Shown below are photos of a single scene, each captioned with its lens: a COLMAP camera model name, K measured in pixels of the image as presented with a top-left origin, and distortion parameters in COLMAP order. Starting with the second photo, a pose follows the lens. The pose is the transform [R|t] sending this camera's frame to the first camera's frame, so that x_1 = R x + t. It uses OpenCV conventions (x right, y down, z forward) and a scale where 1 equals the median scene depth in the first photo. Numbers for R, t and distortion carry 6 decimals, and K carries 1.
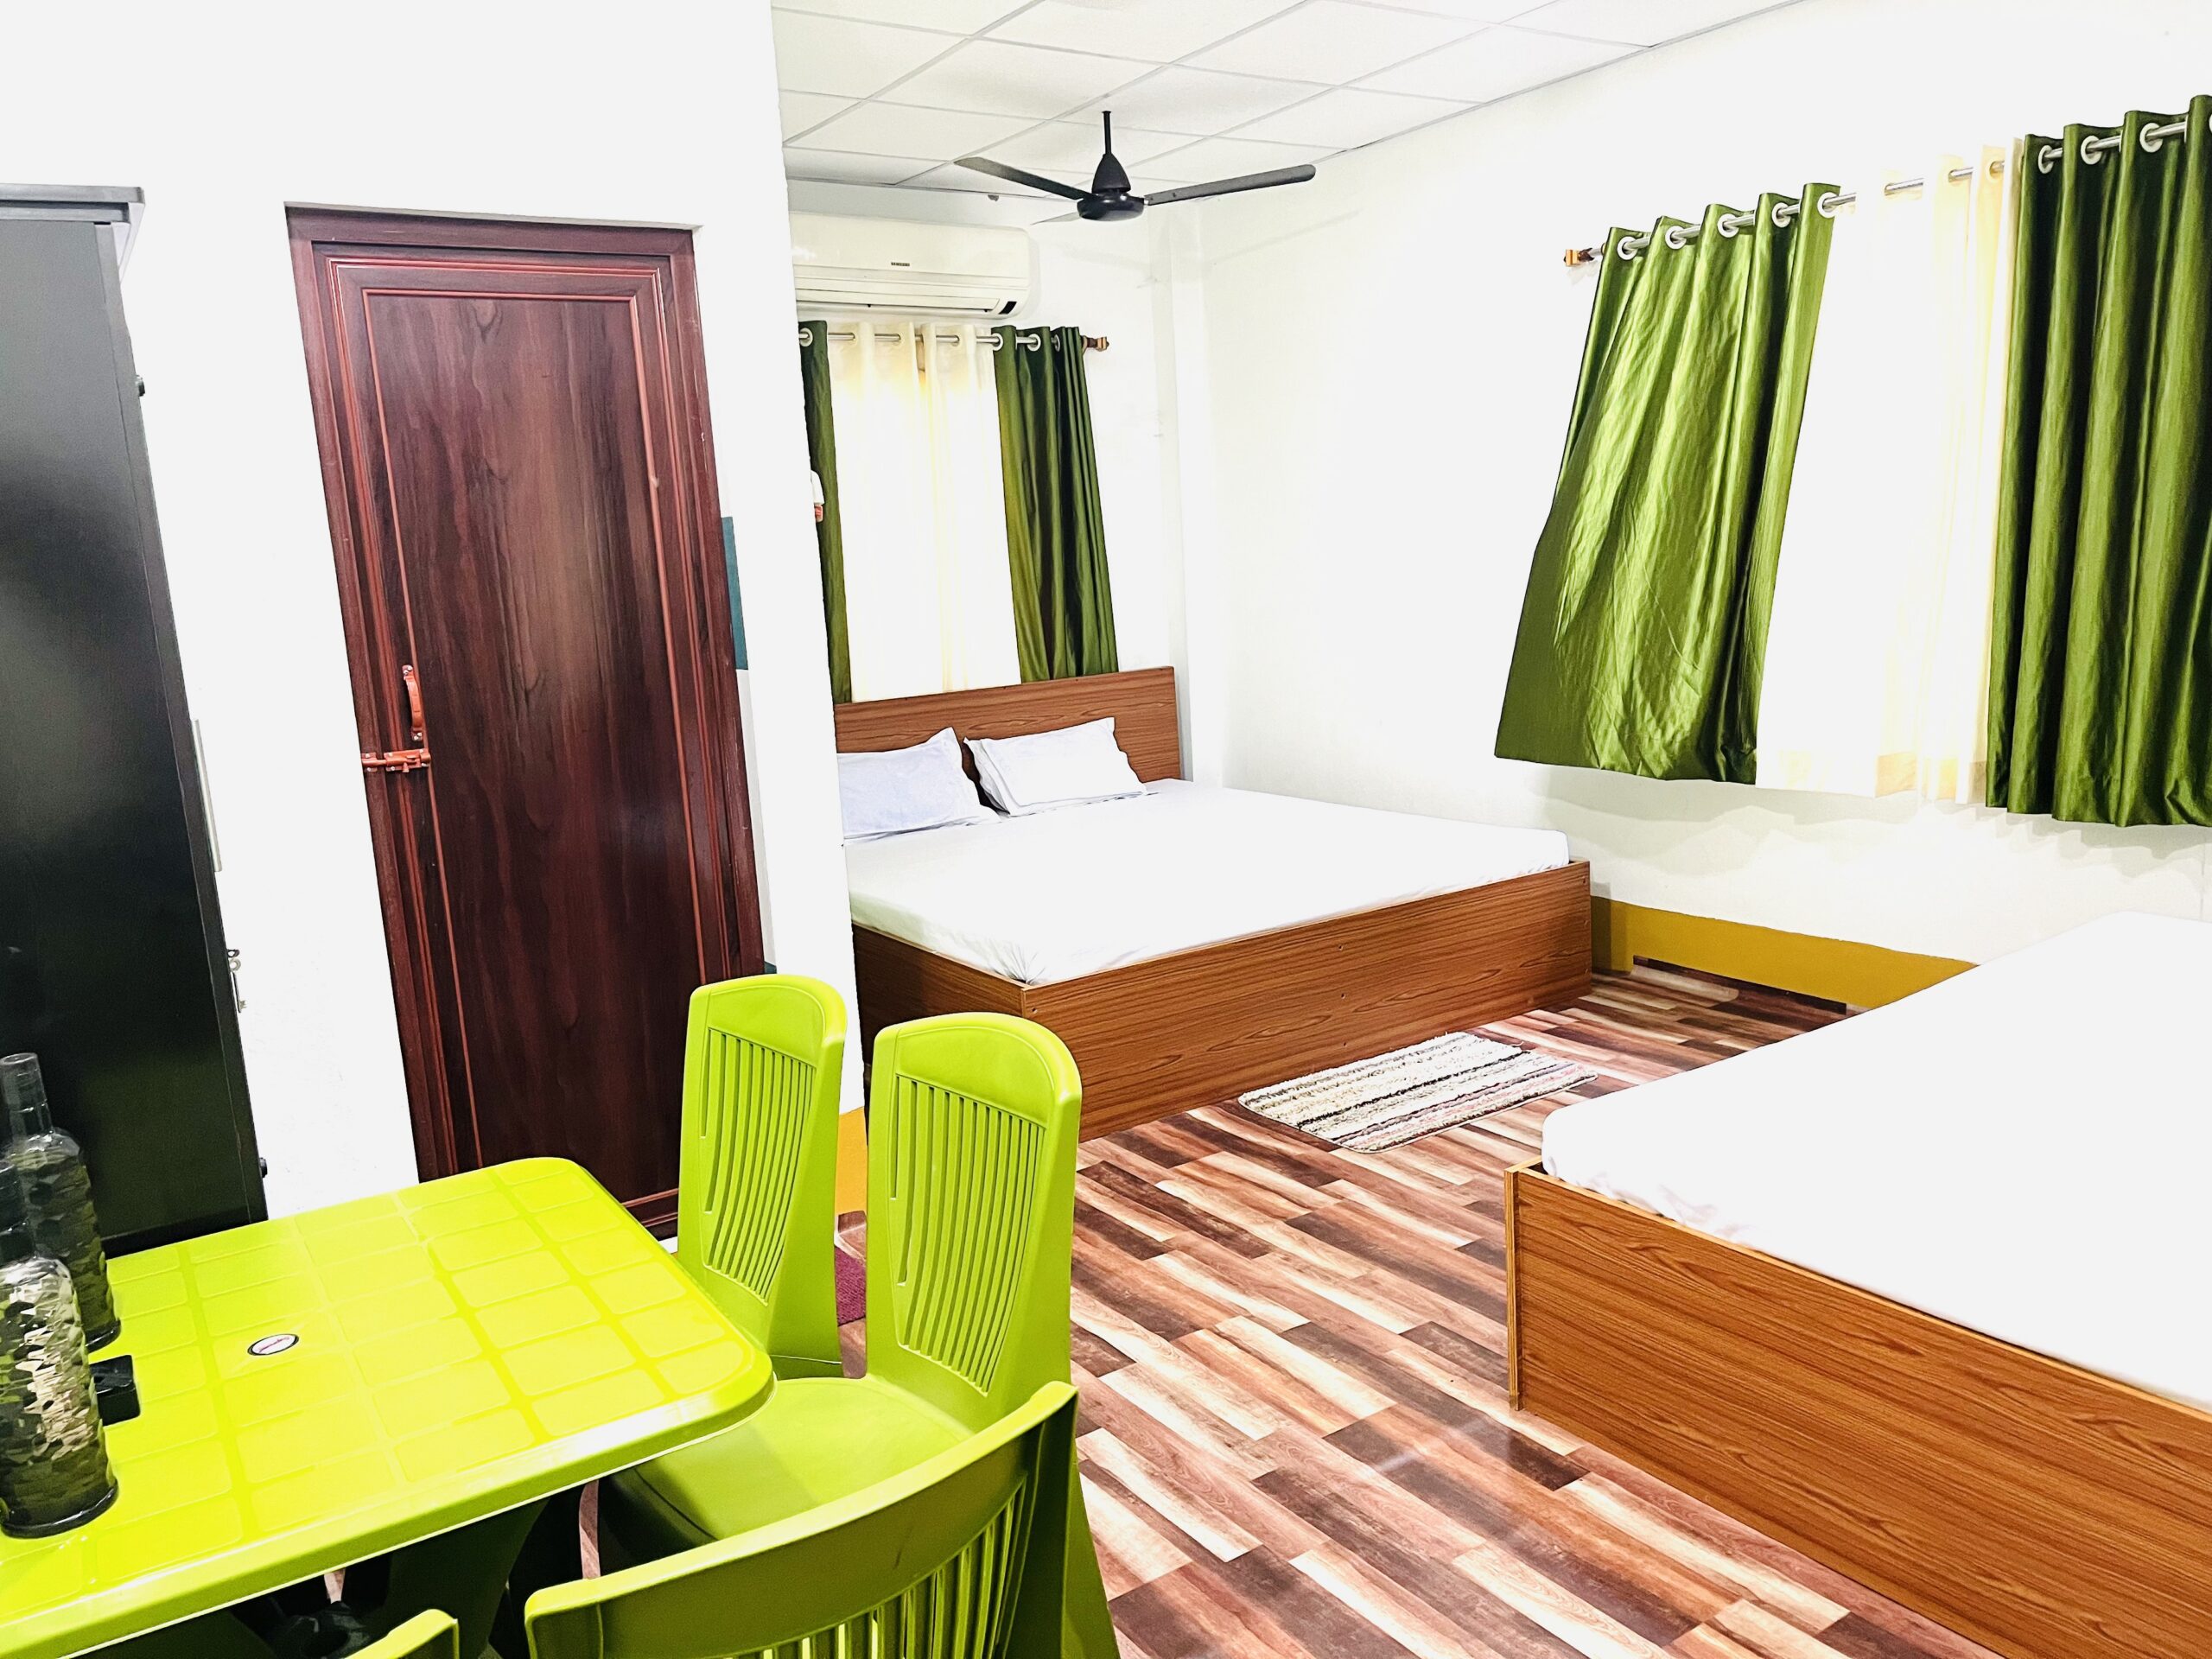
lens RADIAL K [[1654.0, 0, 1105.6], [0, 1654.0, 851.0], [0, 0, 1]] dist [0.061037, -0.105111]
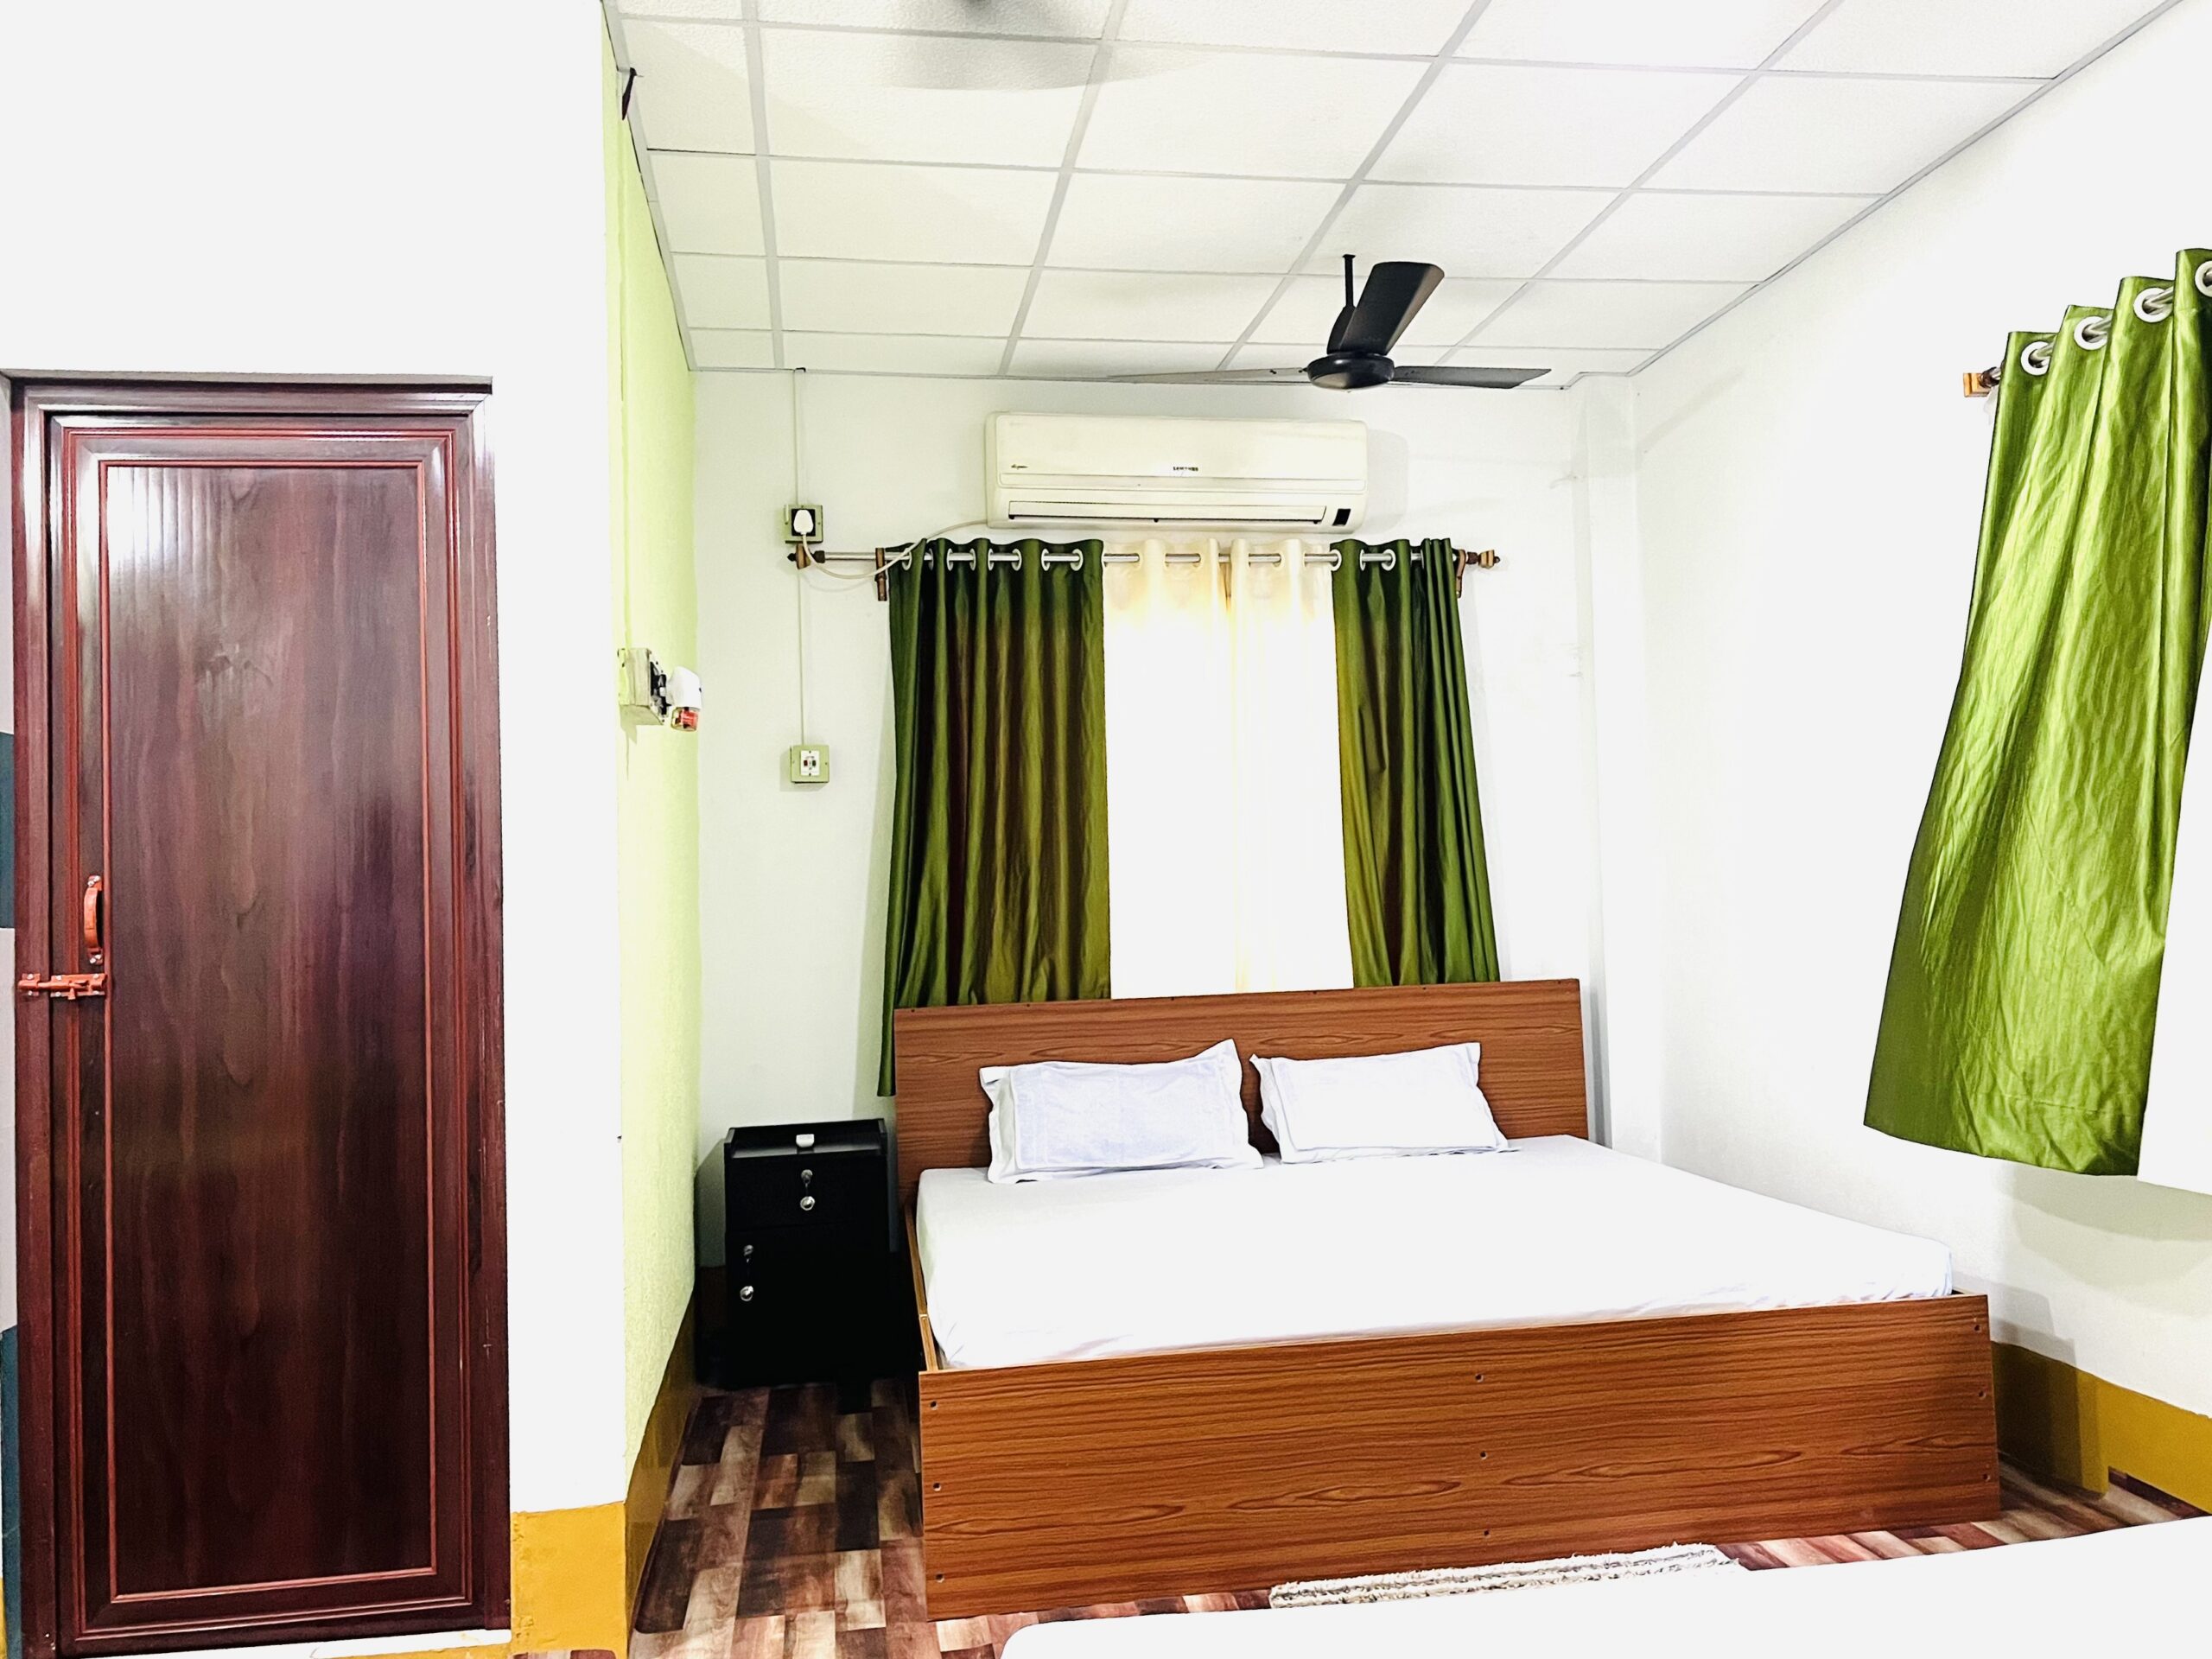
lens RADIAL K [[1990.5, 0, 1106.0], [0, 1990.5, 829.5], [0, 0, 1]] dist [0.013056, 0.014761]
pose [[0.914625, 0.013852, -0.404066, 0.256724], [-0.093656, 0.979487, -0.178419, 0.000196], [0.393306, 0.201029, 0.897161, 0.149229]]
